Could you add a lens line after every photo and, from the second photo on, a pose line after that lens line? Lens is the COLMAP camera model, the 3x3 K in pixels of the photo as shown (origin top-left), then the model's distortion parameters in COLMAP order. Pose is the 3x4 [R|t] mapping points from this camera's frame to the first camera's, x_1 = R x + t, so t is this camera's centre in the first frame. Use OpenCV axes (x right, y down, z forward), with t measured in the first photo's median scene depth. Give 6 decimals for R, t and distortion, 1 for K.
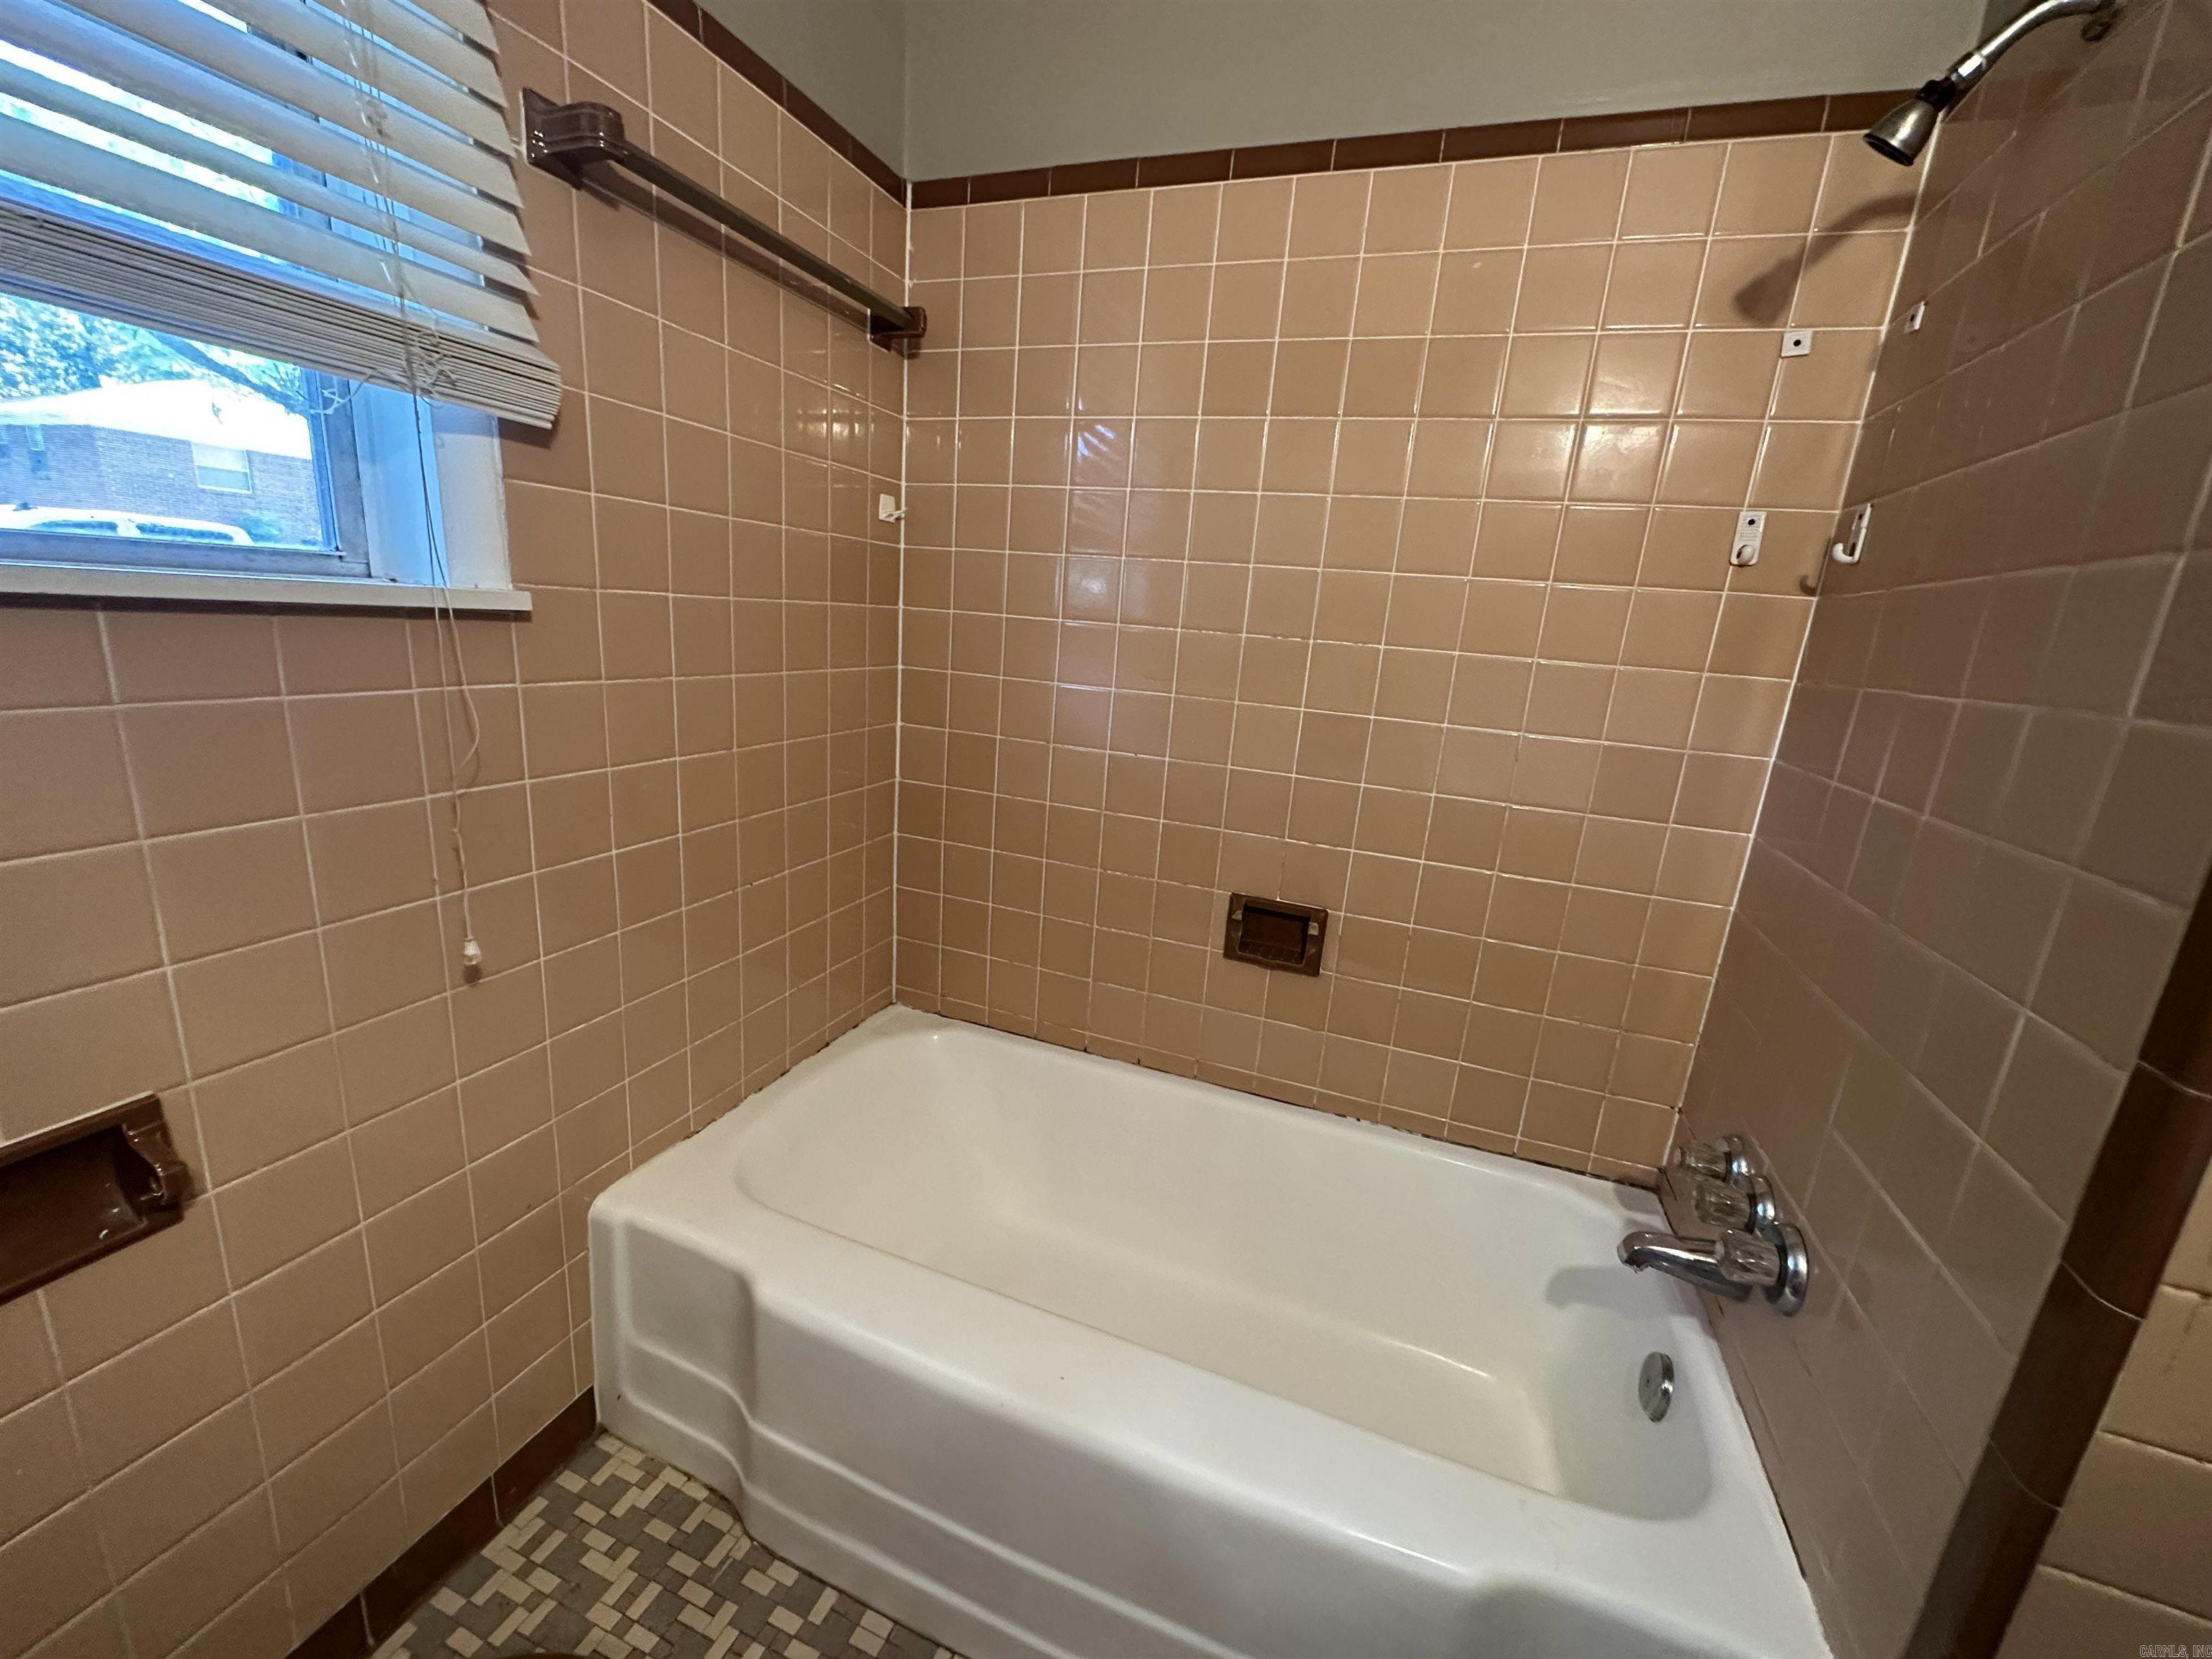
lens RADIAL K [[879.3, 0, 1104.0], [0, 879.3, 829.7], [0, 0, 1]] dist [-0.004229, 0.000703]
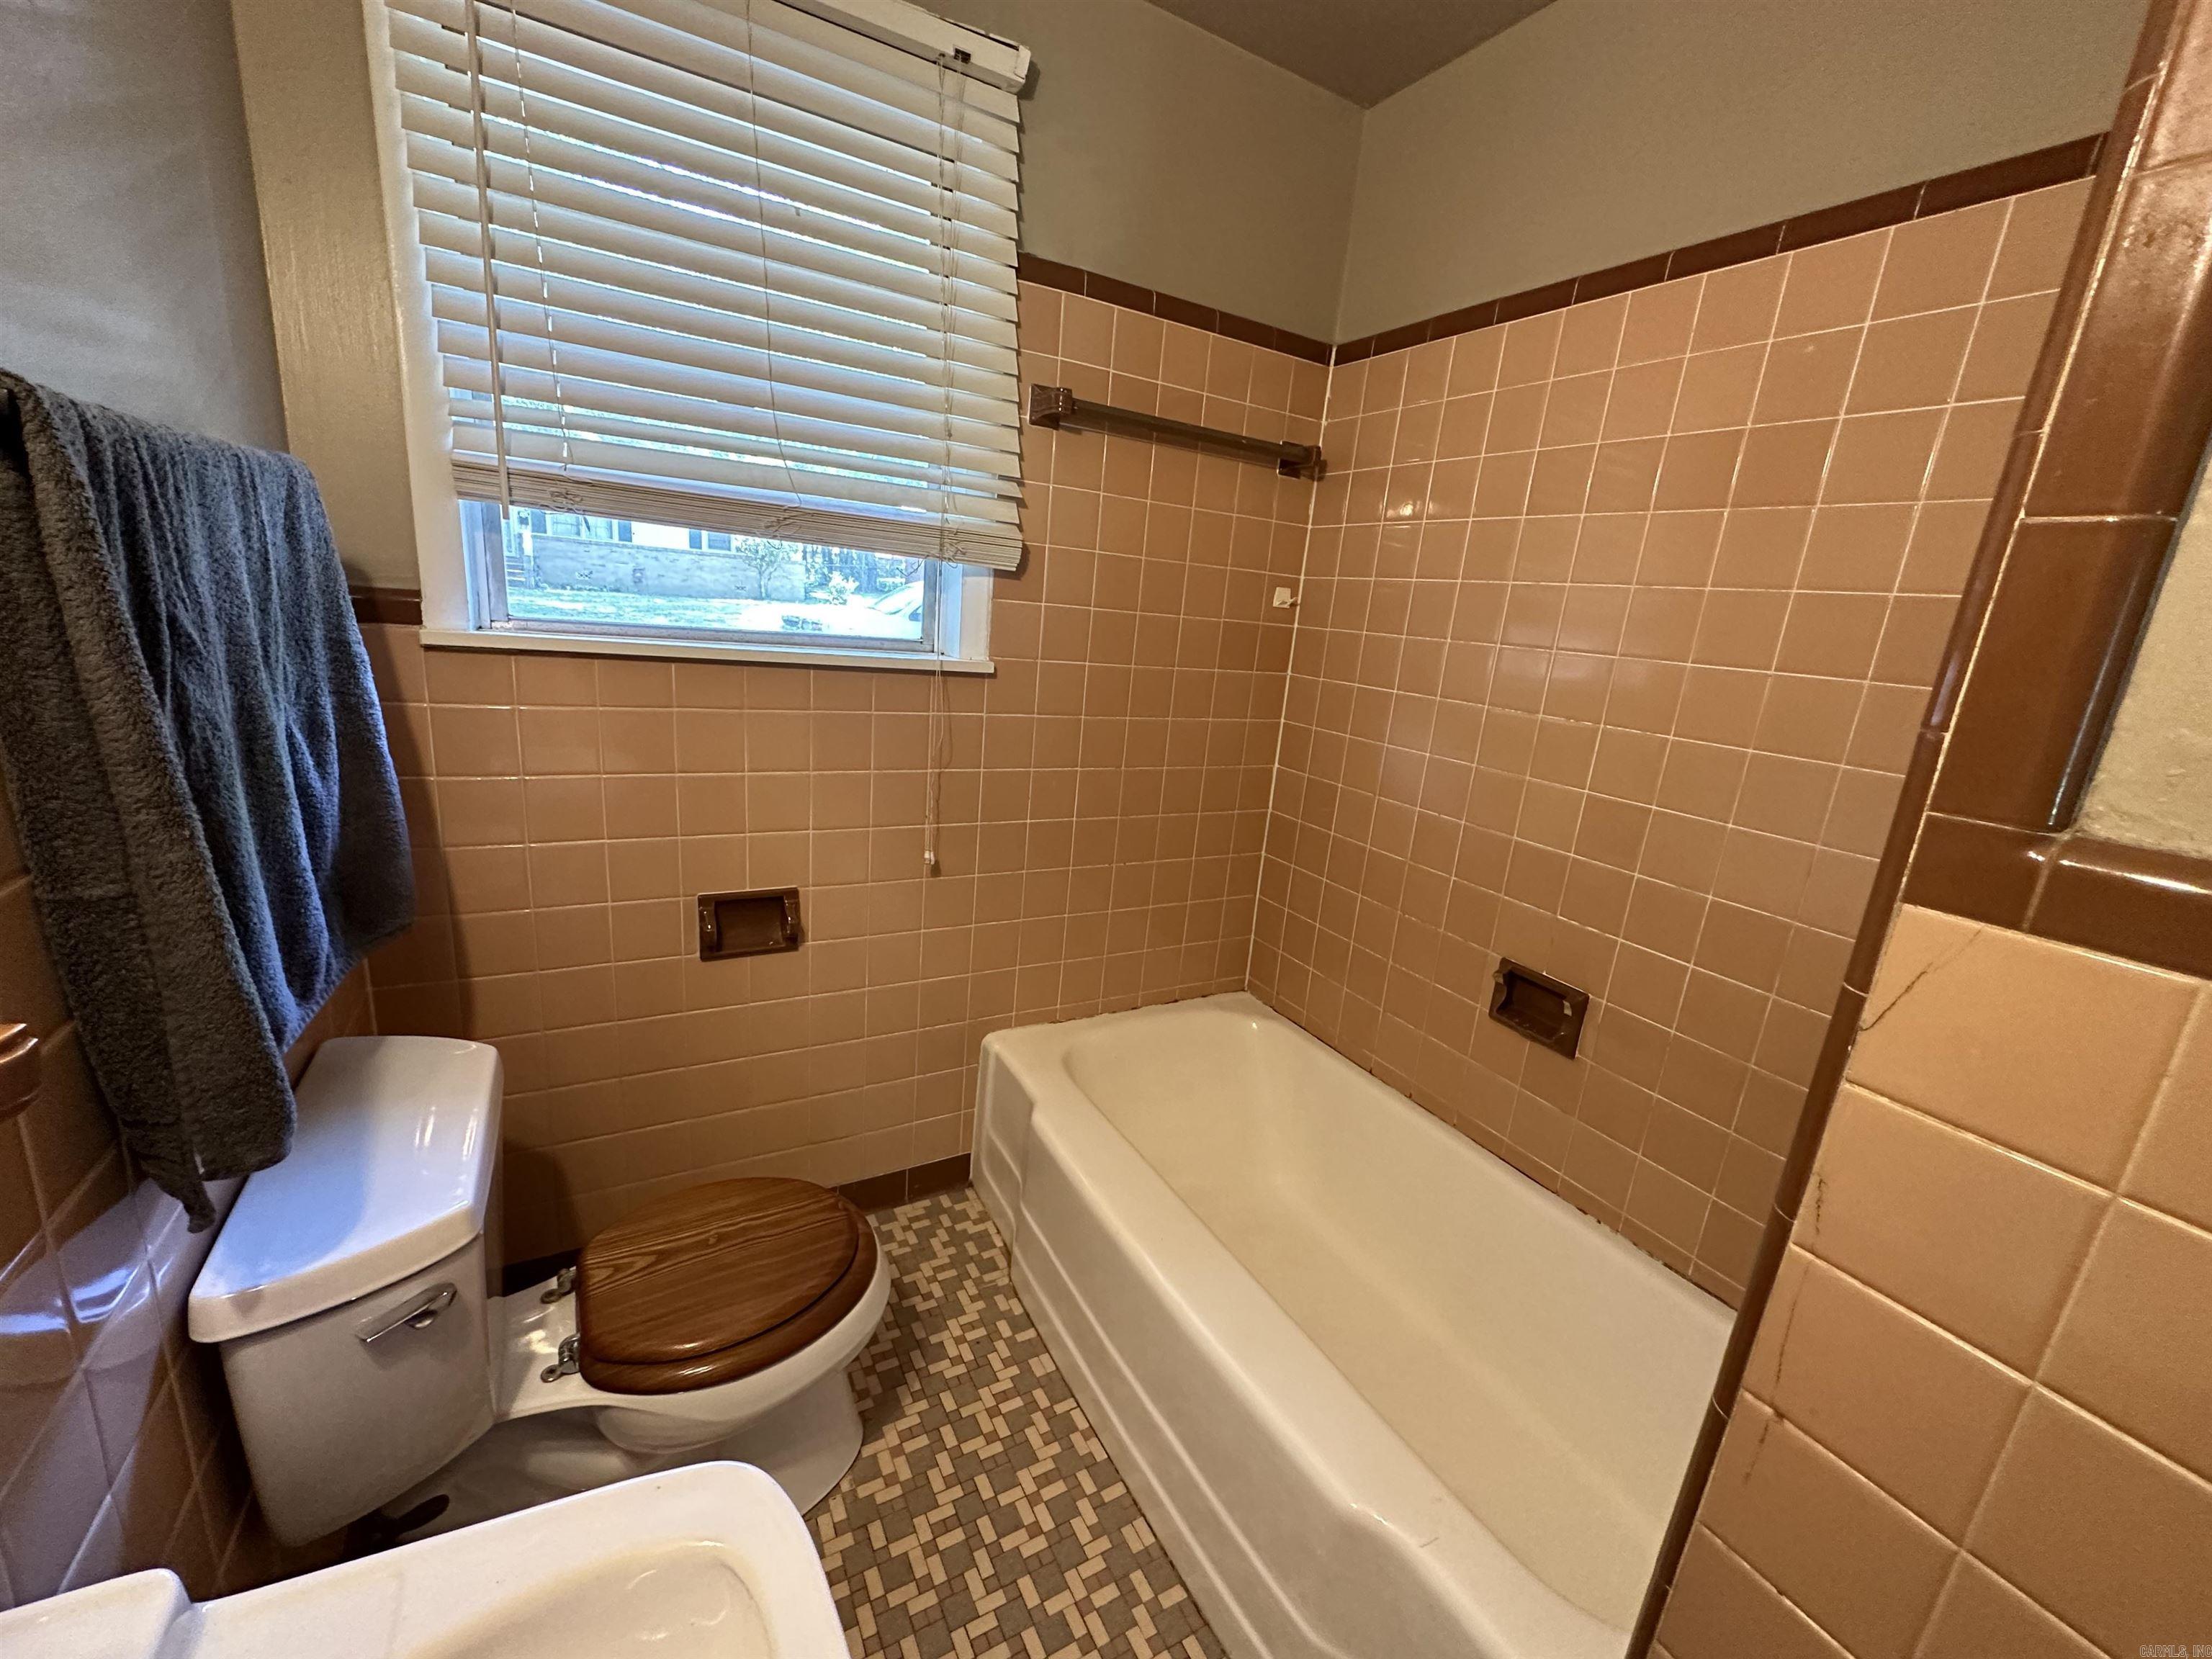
lens RADIAL K [[879.3, 0, 1104.0], [0, 879.3, 829.7], [0, 0, 1]] dist [-0.004229, 0.000703]
pose [[0.768585, 0.152055, -0.621414, 0.500418], [-0.183769, 0.982881, 0.013211, -0.004696], [0.612785, 0.104043, 0.783371, -0.155705]]
